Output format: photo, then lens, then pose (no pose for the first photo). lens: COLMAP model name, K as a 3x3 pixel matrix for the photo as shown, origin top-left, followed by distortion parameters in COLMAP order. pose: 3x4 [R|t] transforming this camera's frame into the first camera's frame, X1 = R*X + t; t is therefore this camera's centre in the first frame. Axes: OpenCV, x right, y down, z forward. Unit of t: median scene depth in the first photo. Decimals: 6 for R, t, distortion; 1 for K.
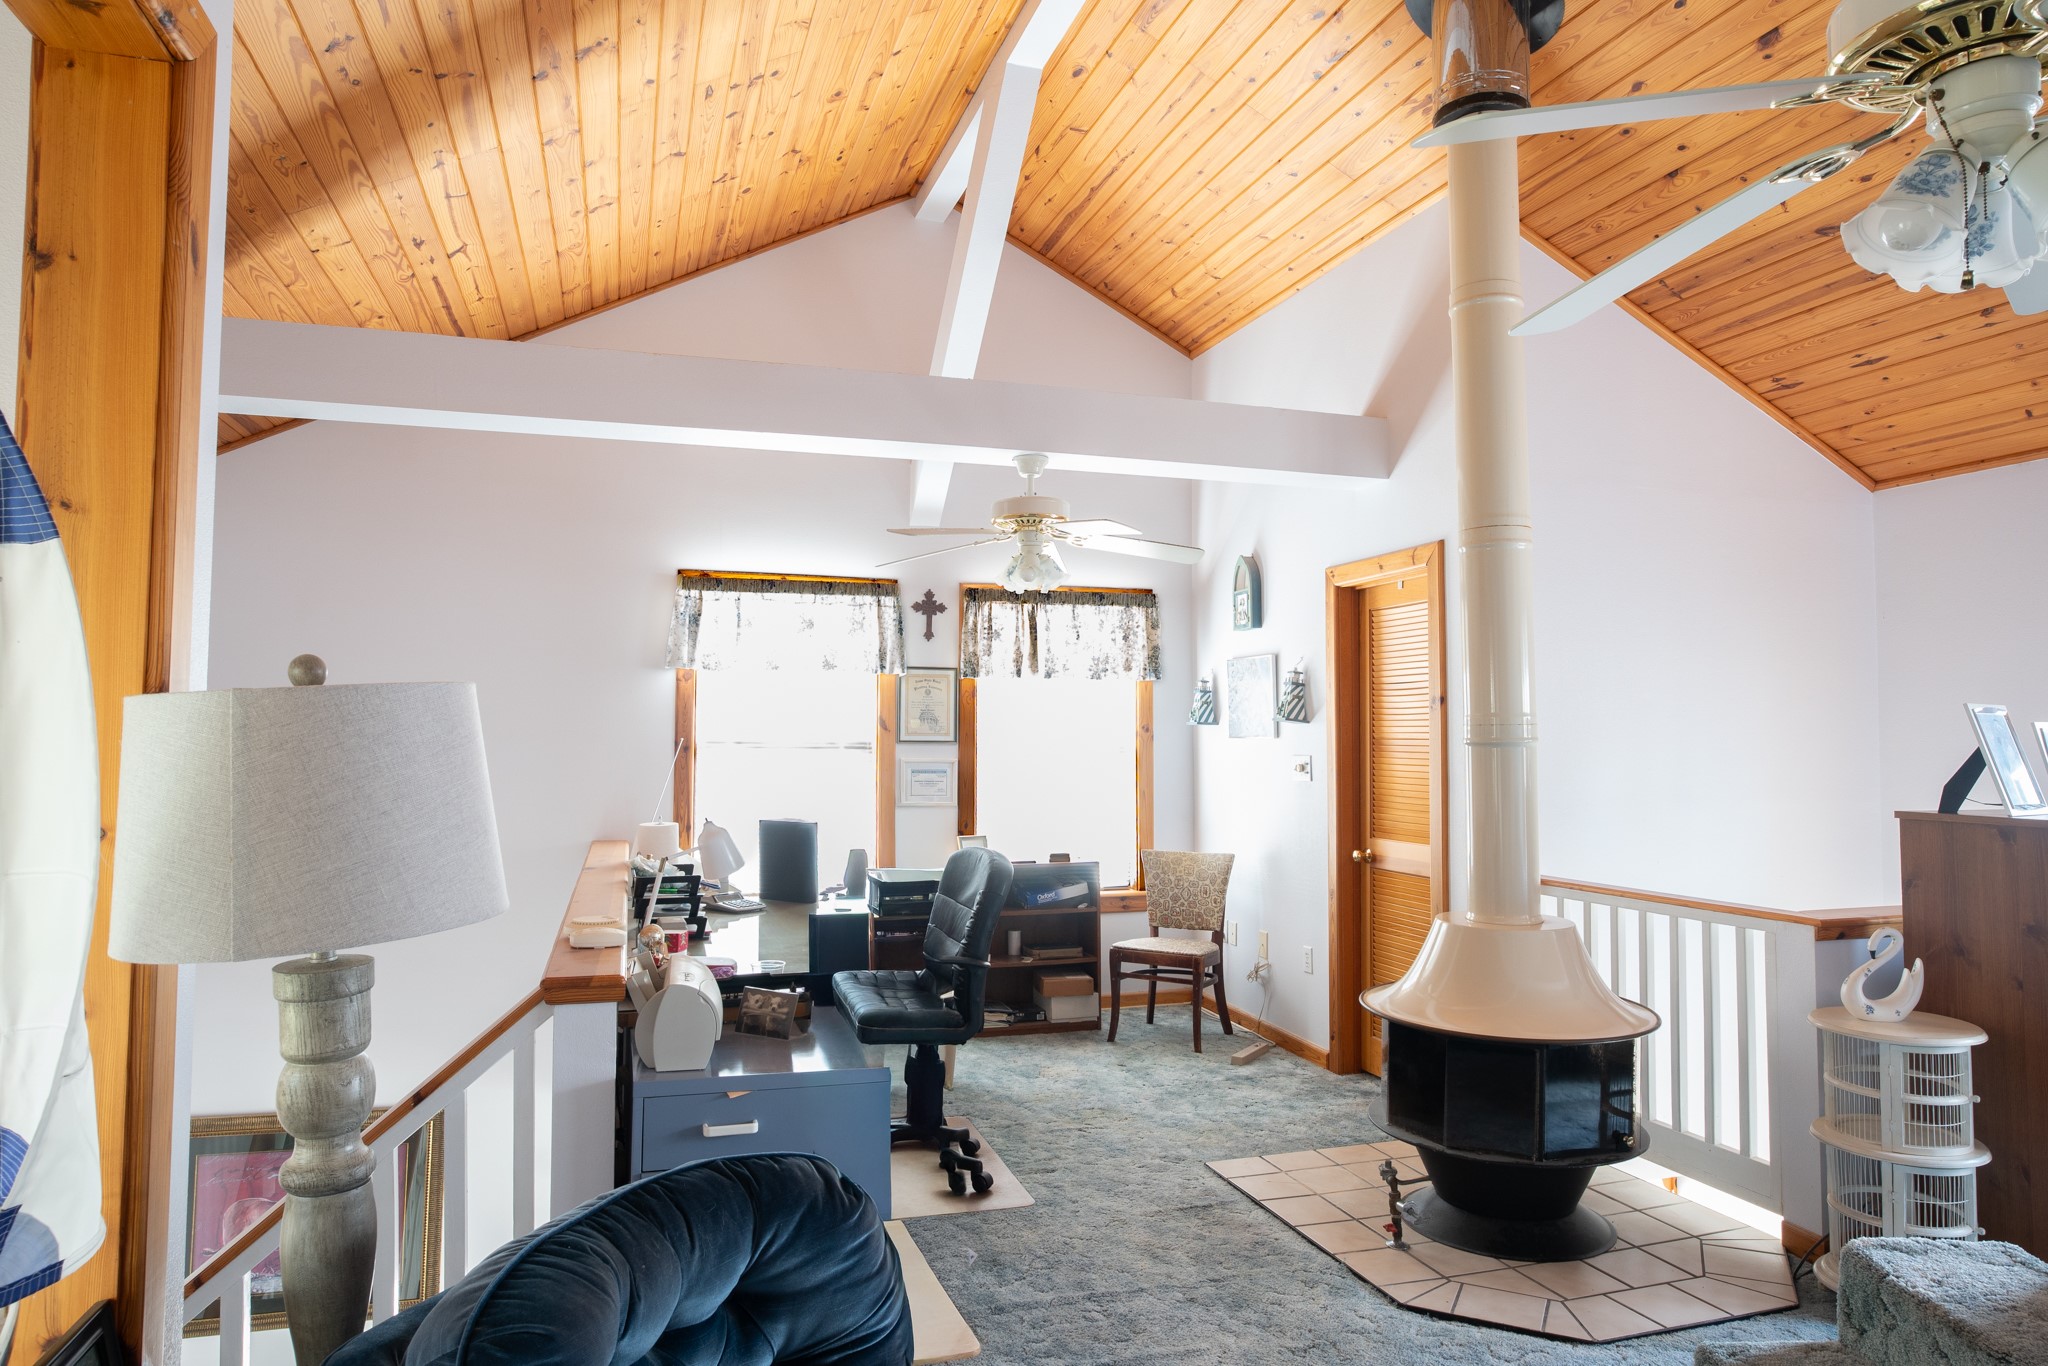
lens RADIAL K [[1259.3, 0, 1020.9], [0, 1259.3, 686.6], [0, 0, 1]] dist [-0.026255, 0.012481]
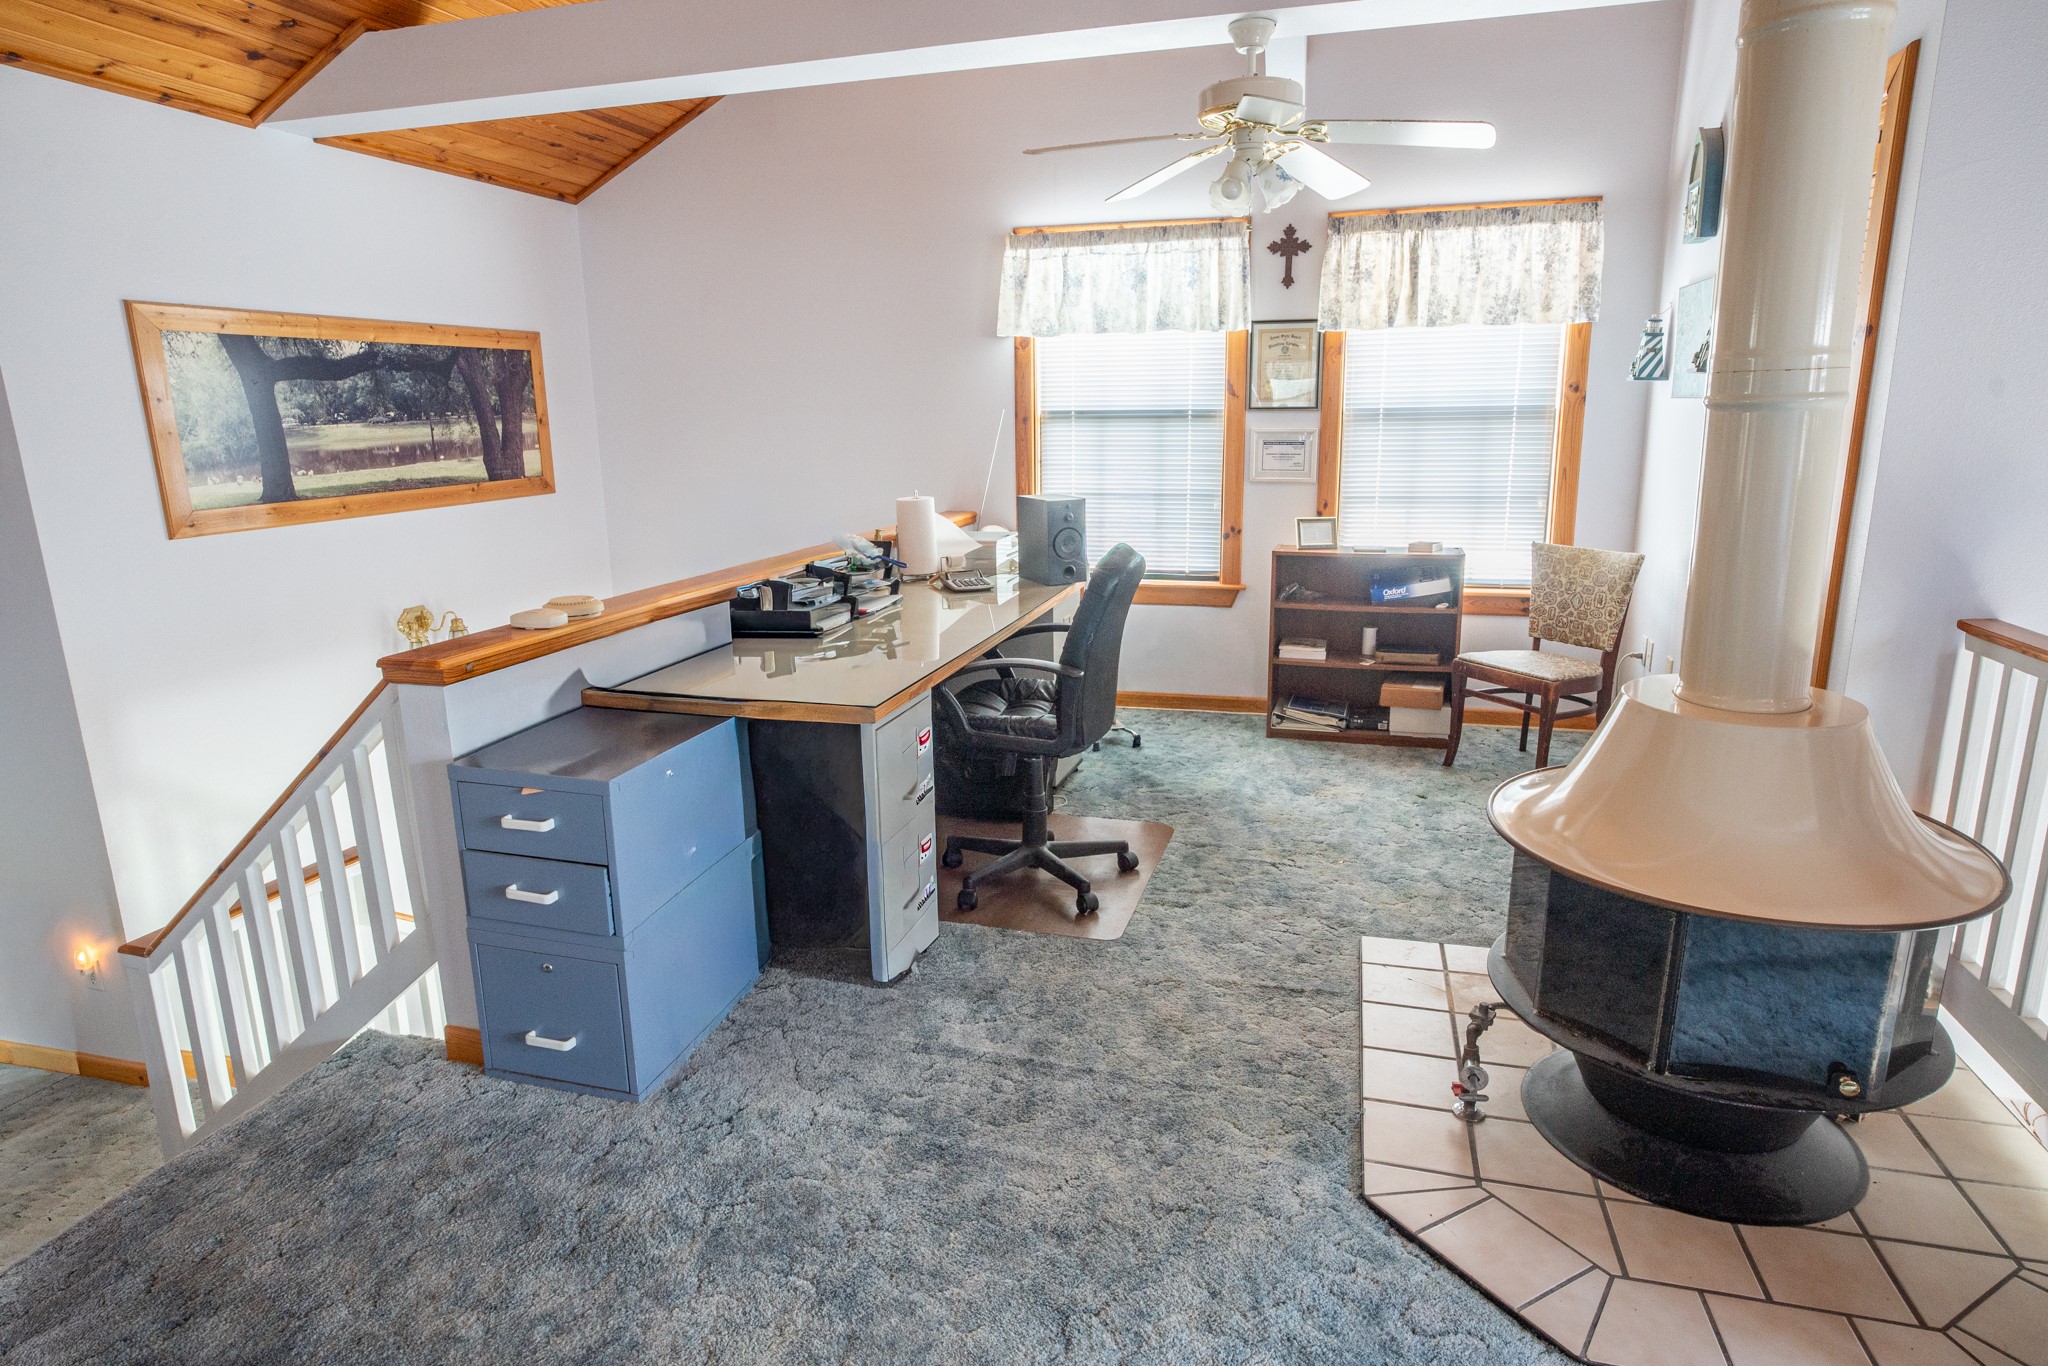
lens RADIAL K [[1165.9, 0, 1022.9], [0, 1165.9, 677.0], [0, 0, 1]] dist [-0.017737, 0.008772]
pose [[0.835836, 0.108131, -0.538225, 0.241192], [0.039804, 0.965893, 0.255865, 0.010093], [0.547534, -0.235284, 0.803024, 0.213896]]
